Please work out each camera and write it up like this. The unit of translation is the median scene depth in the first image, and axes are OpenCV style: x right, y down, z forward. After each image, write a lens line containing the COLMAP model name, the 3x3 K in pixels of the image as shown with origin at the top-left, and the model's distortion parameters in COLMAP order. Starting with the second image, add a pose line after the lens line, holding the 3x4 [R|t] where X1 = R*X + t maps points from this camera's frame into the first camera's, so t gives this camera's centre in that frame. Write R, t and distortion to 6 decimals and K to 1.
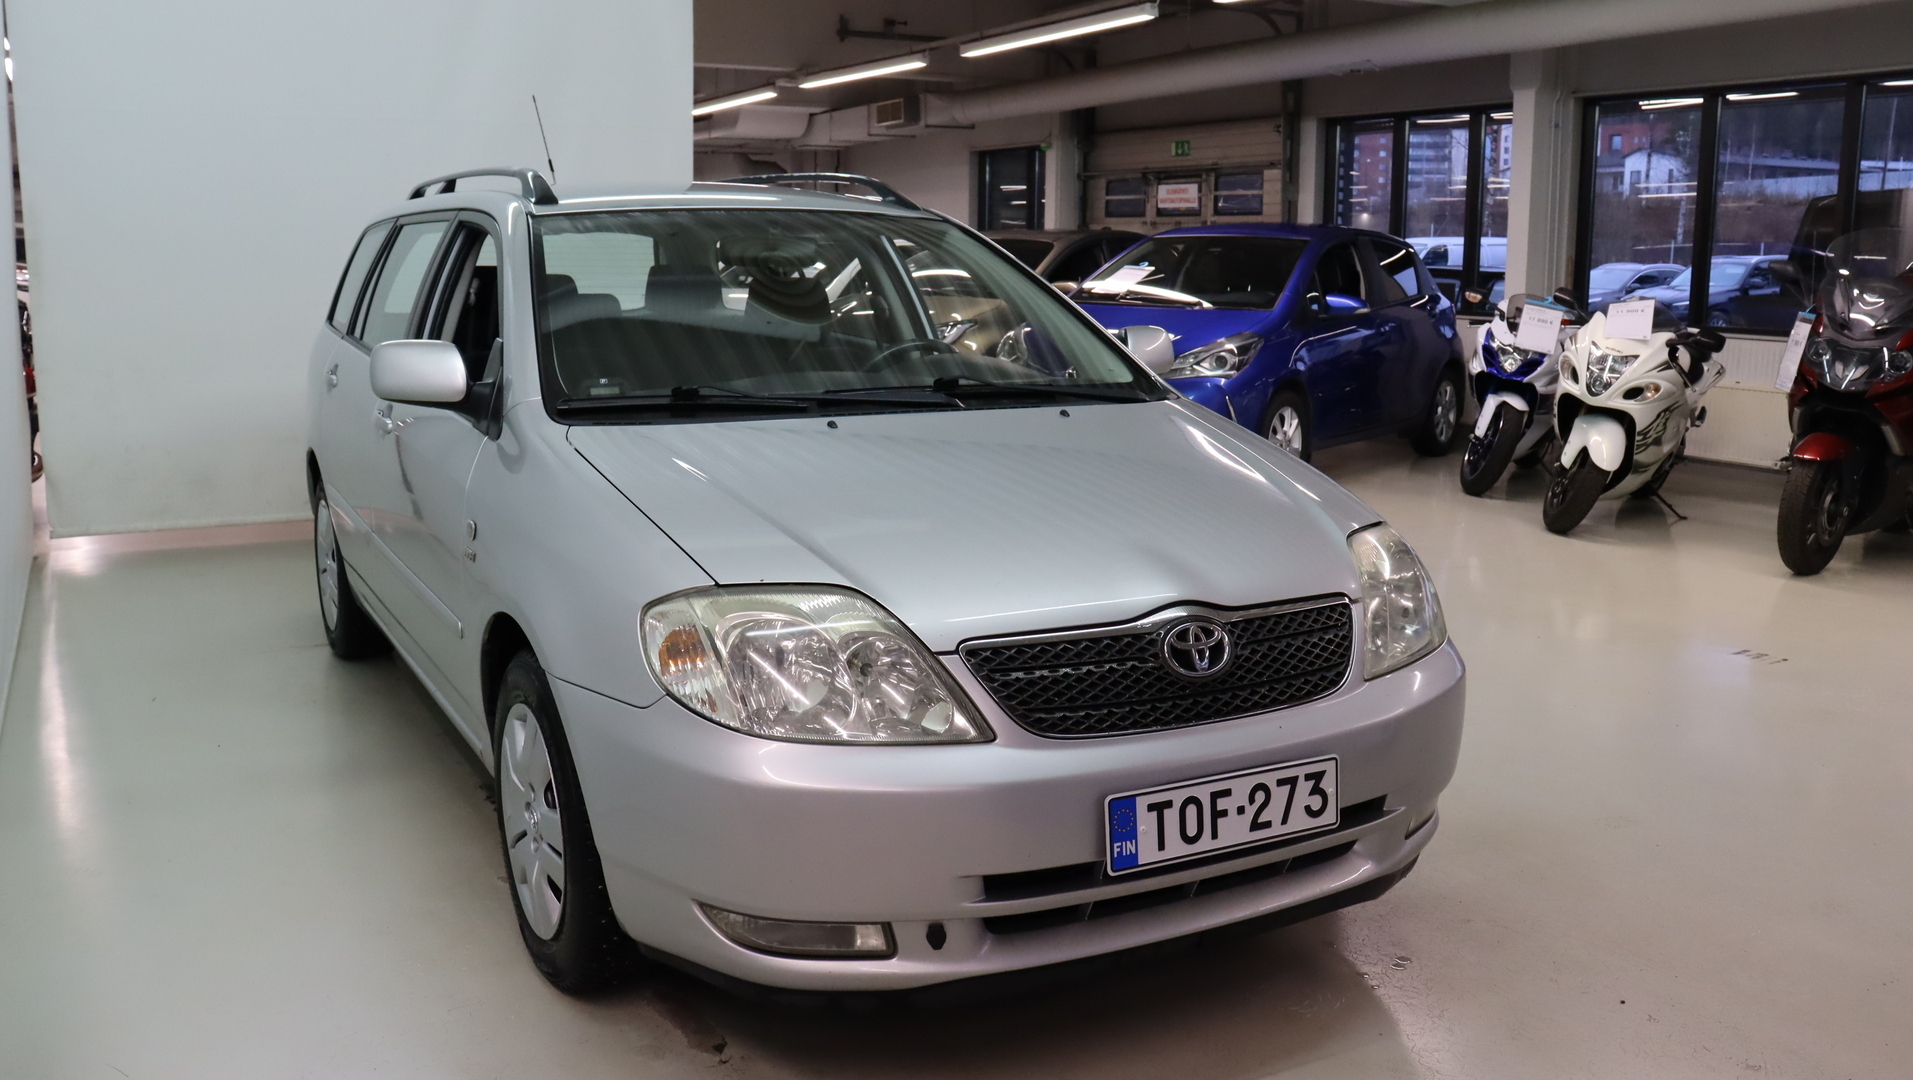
lens RADIAL K [[1613.2, 0, 959.9], [0, 1613.2, 547.9], [0, 0, 1]] dist [-0.140040, 0.085594]
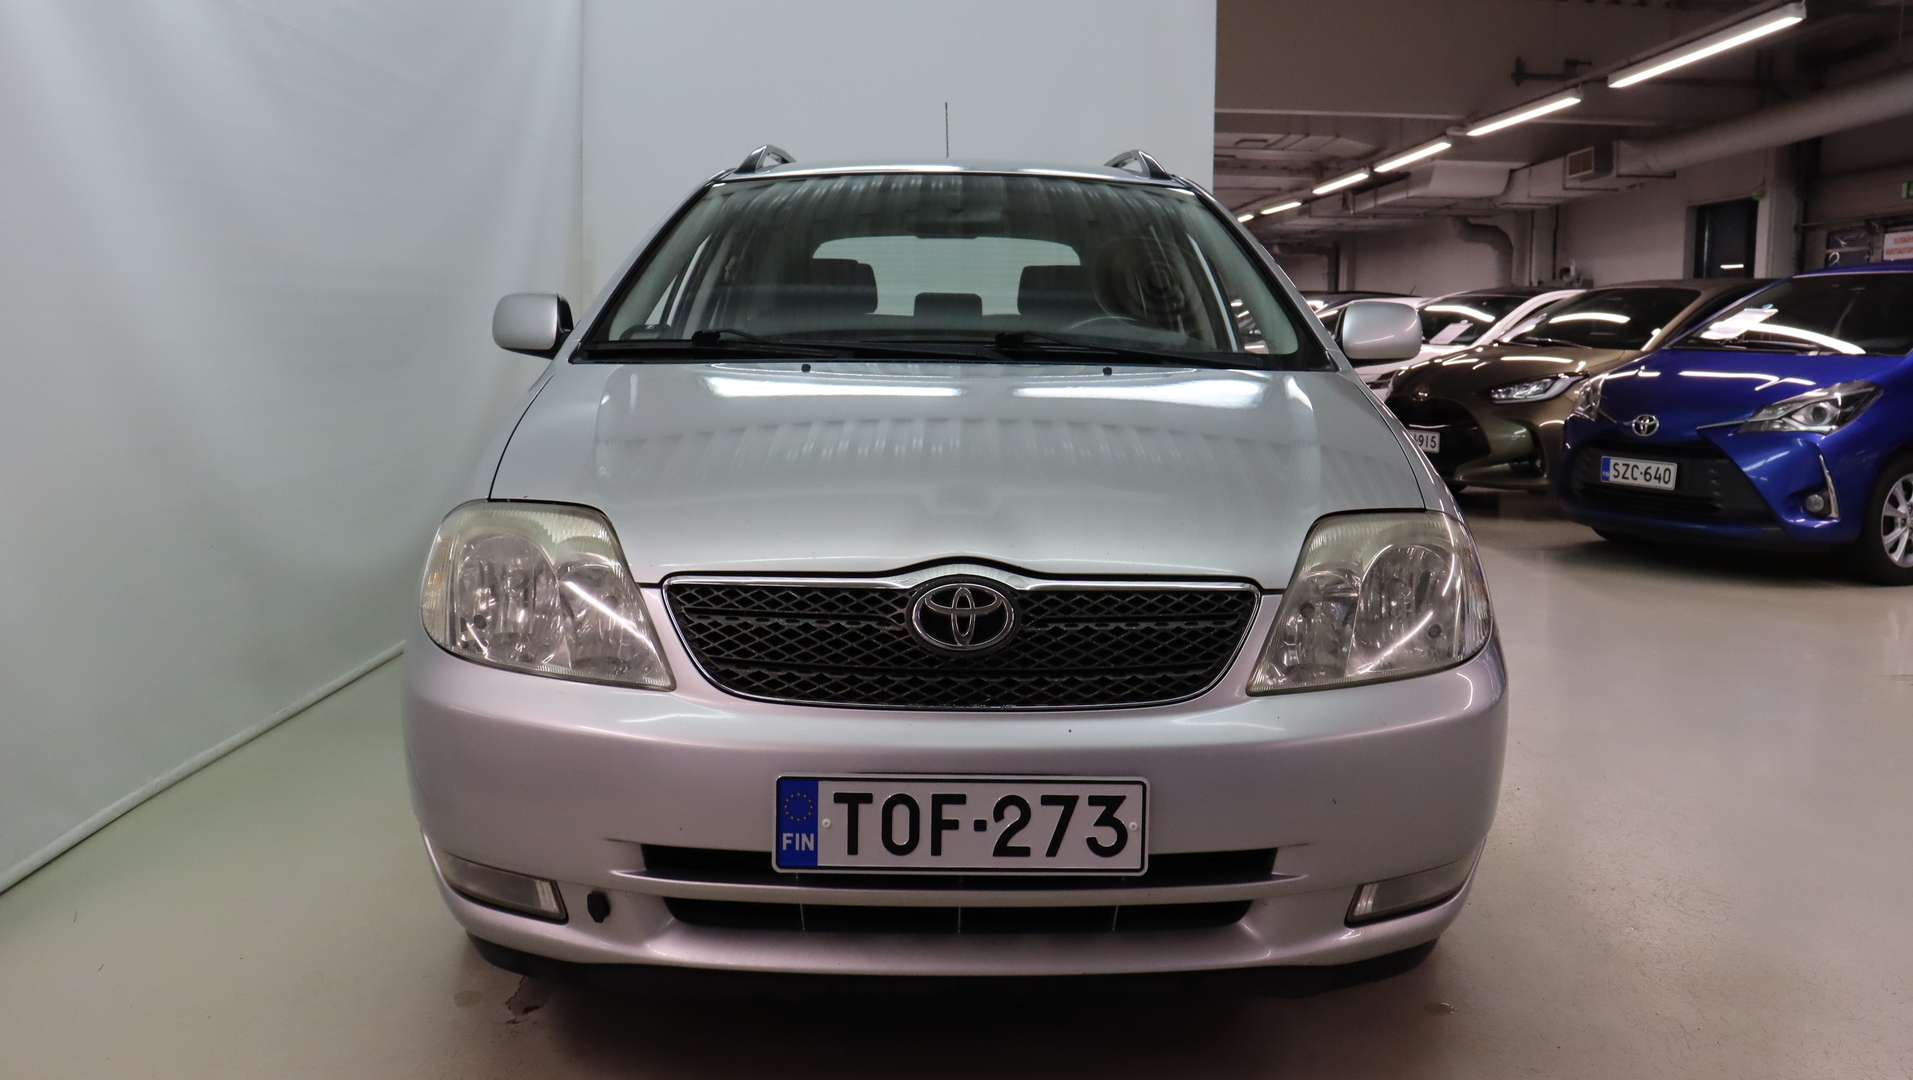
lens RADIAL K [[1613.2, 0, 952.7], [0, 1613.2, 539.5], [0, 0, 1]] dist [-0.140040, 0.085594]
pose [[0.878798, 0.060287, -0.473370, 0.517331], [-0.087301, 0.995557, -0.035280, 0.053322], [0.469140, 0.072330, 0.880157, 0.291991]]
